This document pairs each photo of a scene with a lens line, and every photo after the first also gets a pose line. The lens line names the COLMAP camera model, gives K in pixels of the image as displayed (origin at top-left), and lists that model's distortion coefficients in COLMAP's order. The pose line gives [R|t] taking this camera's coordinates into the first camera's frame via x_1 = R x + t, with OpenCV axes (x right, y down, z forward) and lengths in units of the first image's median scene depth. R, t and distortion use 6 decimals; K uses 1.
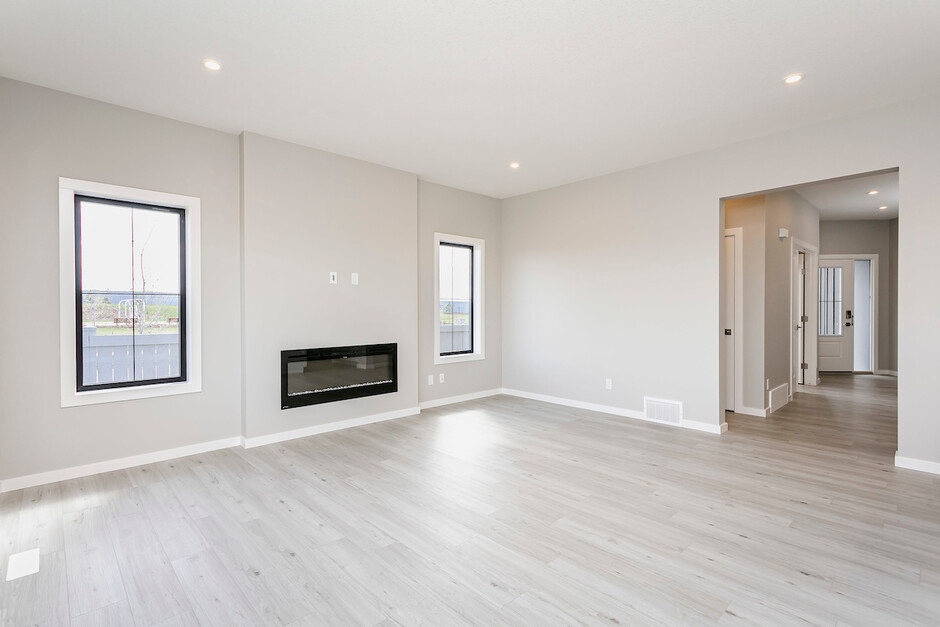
lens RADIAL K [[445.9, 0, 459.4], [0, 445.9, 313.8], [0, 0, 1]] dist [0.002291, 0.000034]
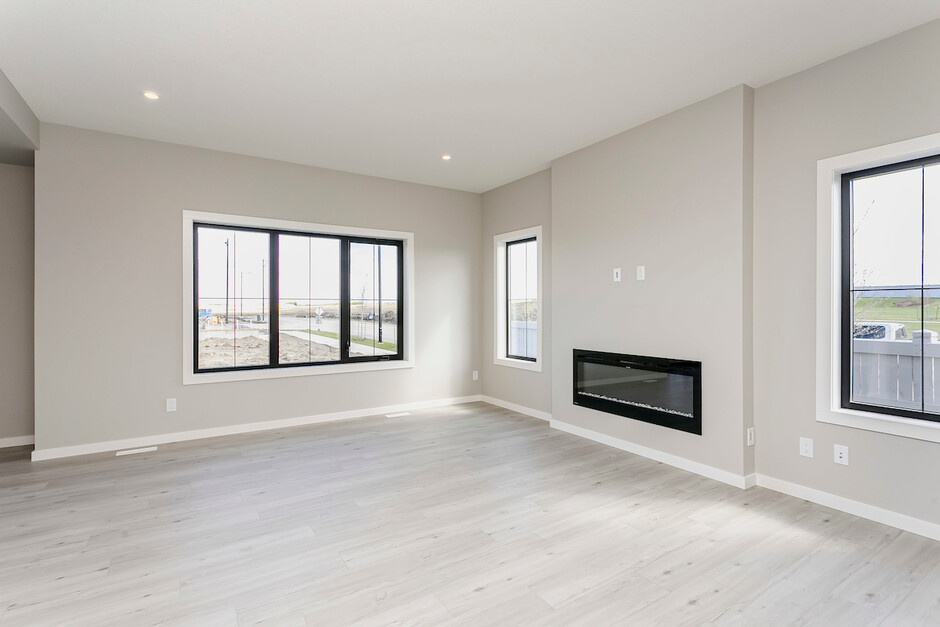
lens RADIAL K [[445.9, 0, 466.8], [0, 445.9, 309.2], [0, 0, 1]] dist [0.002291, 0.000034]
pose [[-0.174128, 0.004028, -0.984715, 0.728268], [-0.010673, 0.999925, 0.005978, -0.016953], [0.984665, 0.011551, -0.174072, 0.976623]]
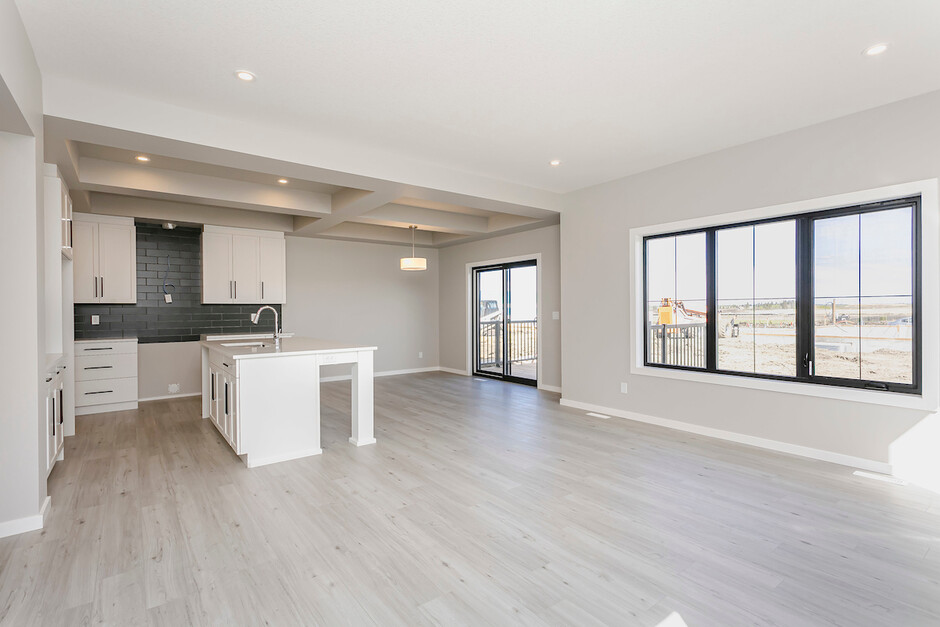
lens RADIAL K [[445.9, 0, 460.9], [0, 445.9, 315.2], [0, 0, 1]] dist [0.002291, 0.000034]
pose [[-0.994559, 0.010580, 0.103637, 0.154059], [0.013017, 0.999654, 0.022872, -0.027792], [-0.103359, 0.024097, -0.994352, 1.457646]]
